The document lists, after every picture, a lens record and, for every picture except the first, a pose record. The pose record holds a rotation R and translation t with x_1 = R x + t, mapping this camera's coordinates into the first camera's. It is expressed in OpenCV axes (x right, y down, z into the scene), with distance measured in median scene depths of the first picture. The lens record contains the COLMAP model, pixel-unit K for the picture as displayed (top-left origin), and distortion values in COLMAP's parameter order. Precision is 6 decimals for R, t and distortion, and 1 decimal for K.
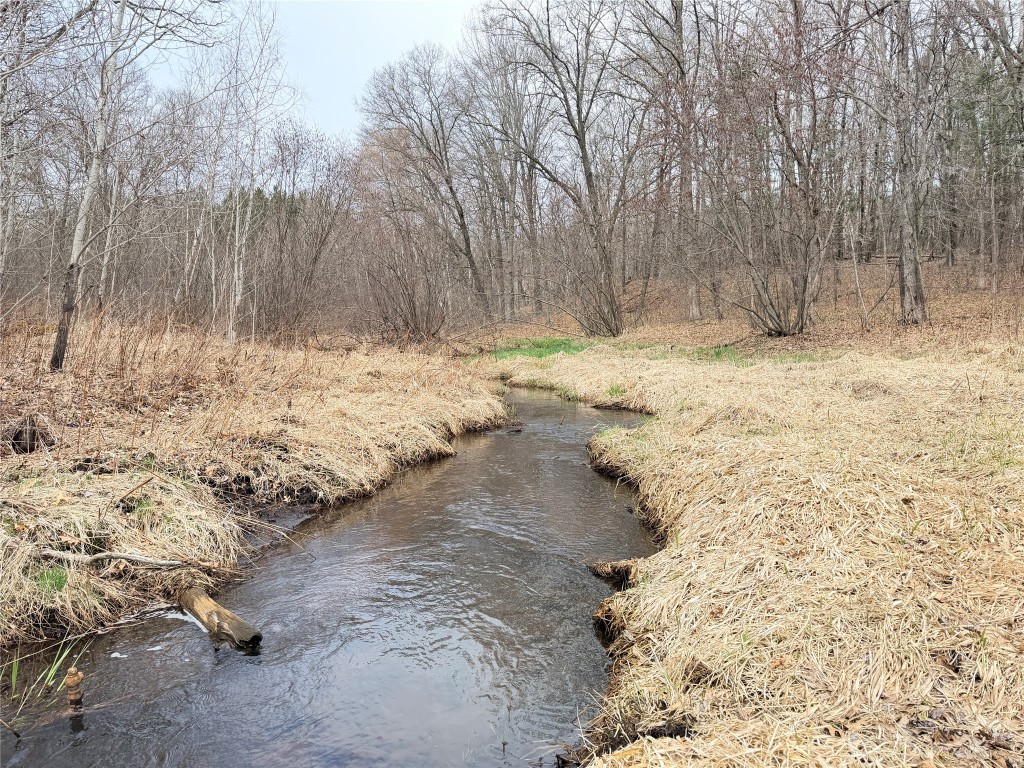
lens RADIAL K [[715.6, 0, 511.9], [0, 715.6, 386.6], [0, 0, 1]] dist [0.026291, -0.029724]
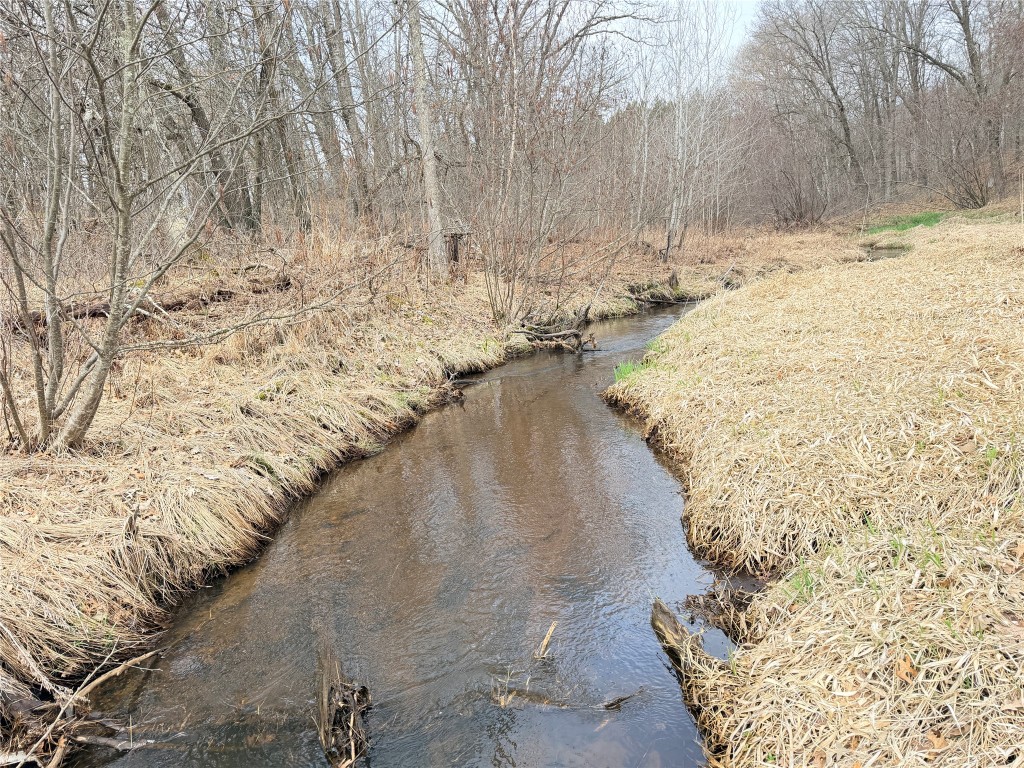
lens RADIAL K [[715.6, 0, 502.9], [0, 715.6, 385.8], [0, 0, 1]] dist [0.026291, -0.029724]
pose [[0.875513, 0.019734, -0.482791, 0.019761], [0.049200, 0.990332, 0.129701, 0.020068], [0.480683, -0.137308, 0.866078, -0.326399]]
